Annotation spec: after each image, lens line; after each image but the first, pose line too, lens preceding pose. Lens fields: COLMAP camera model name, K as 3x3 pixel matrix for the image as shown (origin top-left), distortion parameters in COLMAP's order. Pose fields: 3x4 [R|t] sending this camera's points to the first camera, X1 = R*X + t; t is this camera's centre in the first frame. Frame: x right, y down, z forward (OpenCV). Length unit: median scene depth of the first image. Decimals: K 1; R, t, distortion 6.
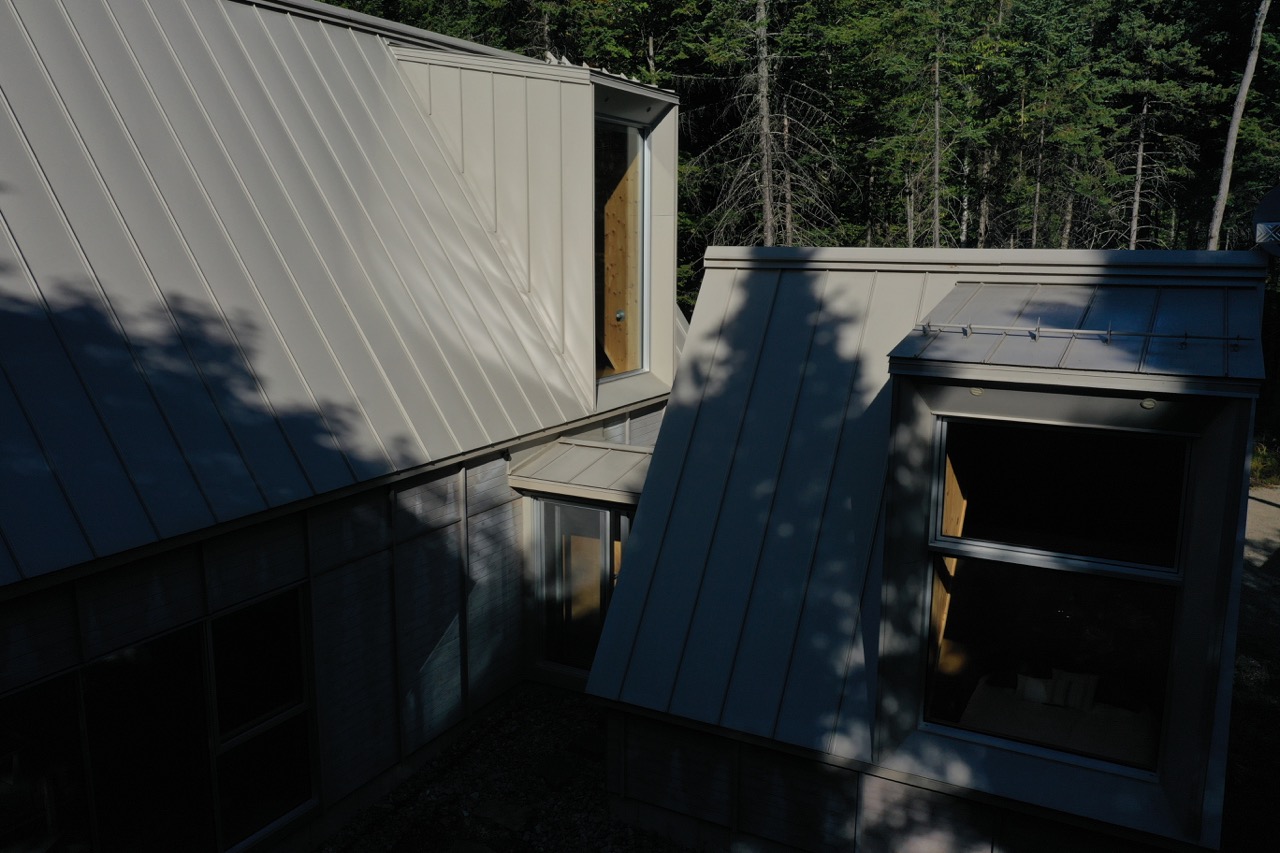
lens RADIAL K [[1021.6, 0, 627.1], [0, 1021.6, 425.4], [0, 0, 1]] dist [-0.012918, -0.019419]
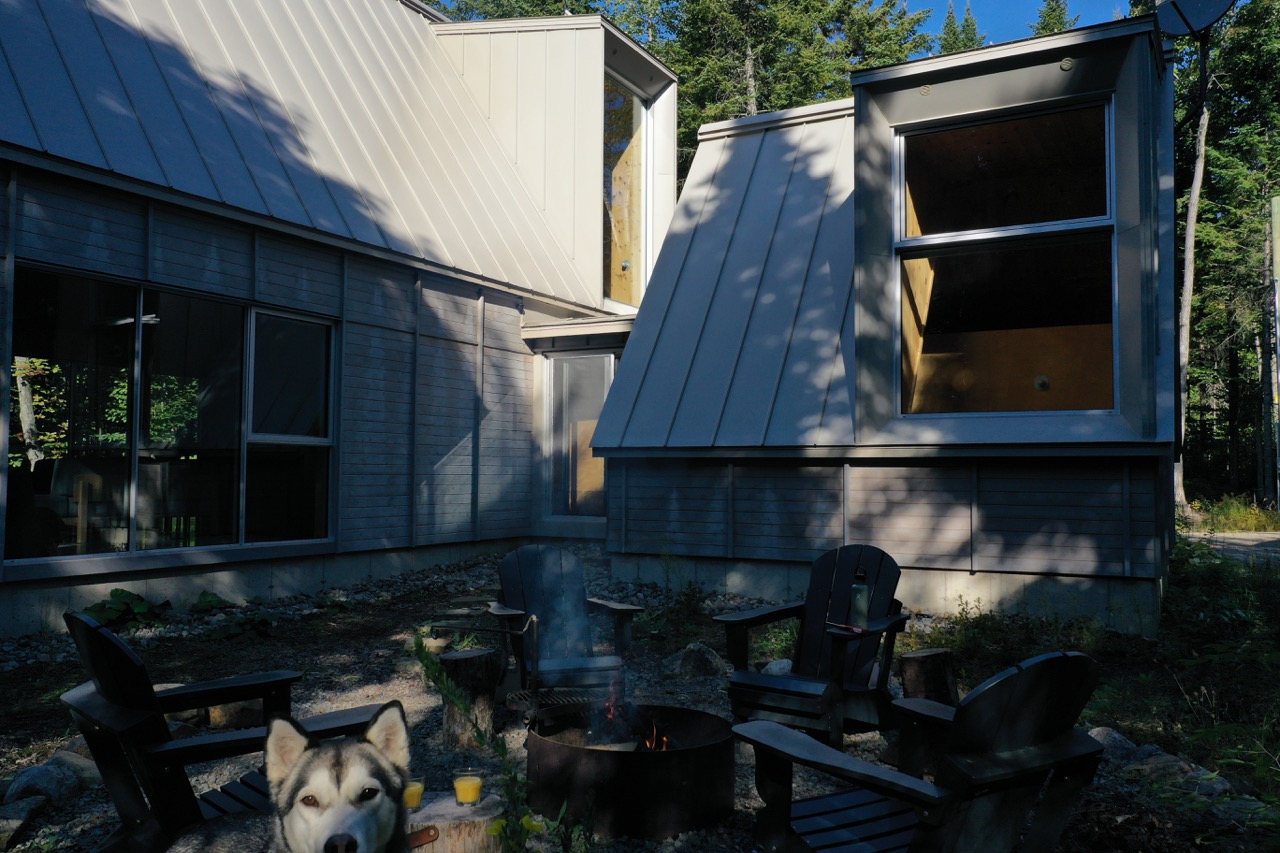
lens RADIAL K [[1021.6, 0, 649.3], [0, 1021.6, 429.6], [0, 0, 1]] dist [-0.012918, -0.019419]
pose [[0.999973, -0.002959, 0.006795, 0.014838], [0.004421, 0.974015, -0.226442, 0.441280], [-0.005949, 0.226466, 0.974001, -0.048578]]
